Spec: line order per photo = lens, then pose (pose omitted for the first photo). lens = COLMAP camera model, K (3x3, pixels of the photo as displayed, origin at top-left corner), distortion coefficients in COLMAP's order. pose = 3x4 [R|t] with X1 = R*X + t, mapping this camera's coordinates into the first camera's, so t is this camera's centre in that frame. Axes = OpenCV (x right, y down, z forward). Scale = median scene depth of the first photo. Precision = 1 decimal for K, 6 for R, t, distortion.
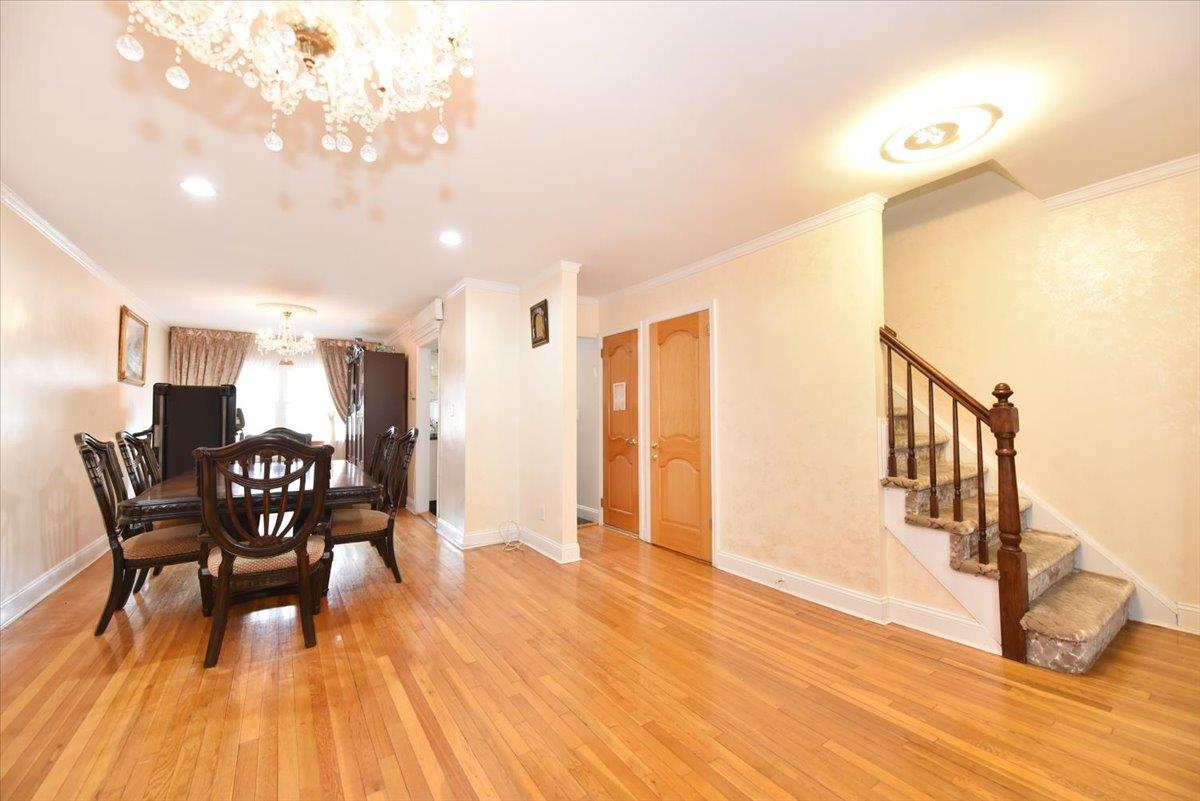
lens RADIAL K [[503.7, 0, 584.9], [0, 503.7, 399.5], [0, 0, 1]] dist [-0.001399, -0.000388]
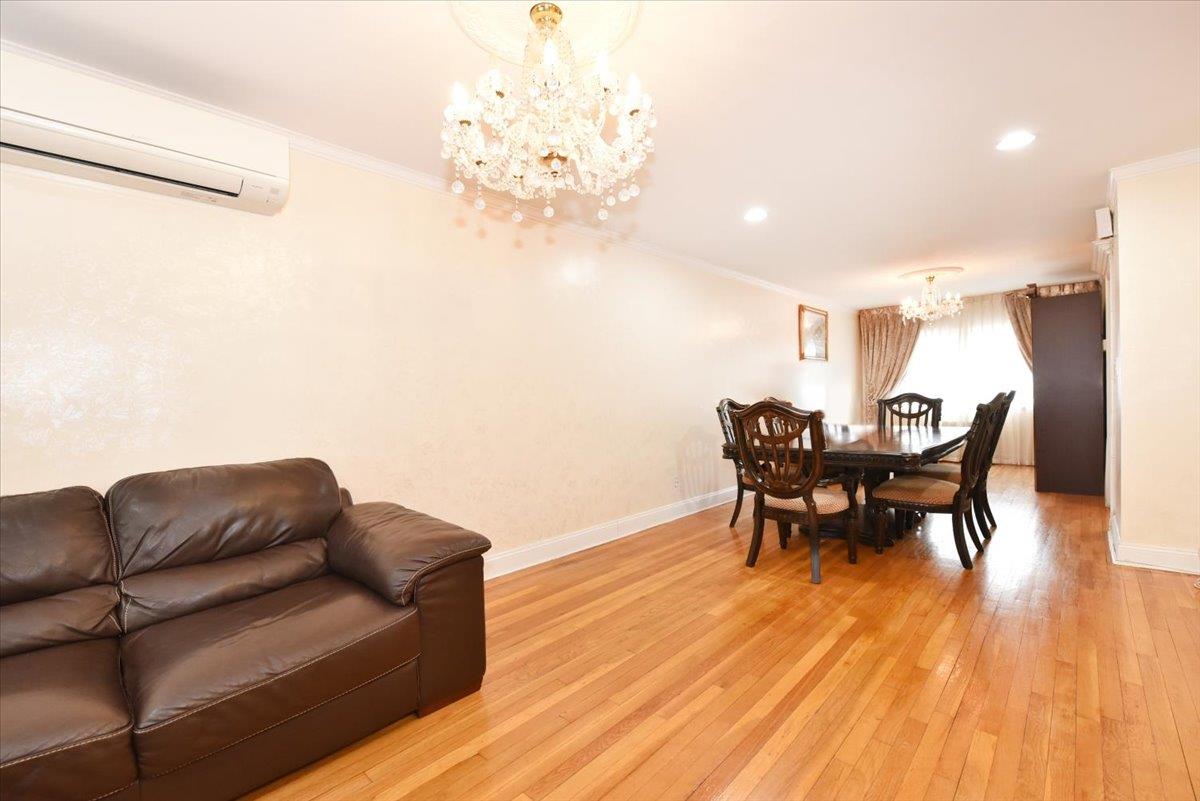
lens RADIAL K [[479.2, 0, 605.9], [0, 479.2, 404.2], [0, 0, 1]] dist [-0.000818, -0.000115]
pose [[0.240481, 0.013085, -0.970566, 0.428899], [0.067100, 0.997293, 0.030071, 0.015200], [0.968332, -0.072357, 0.238952, 0.316609]]
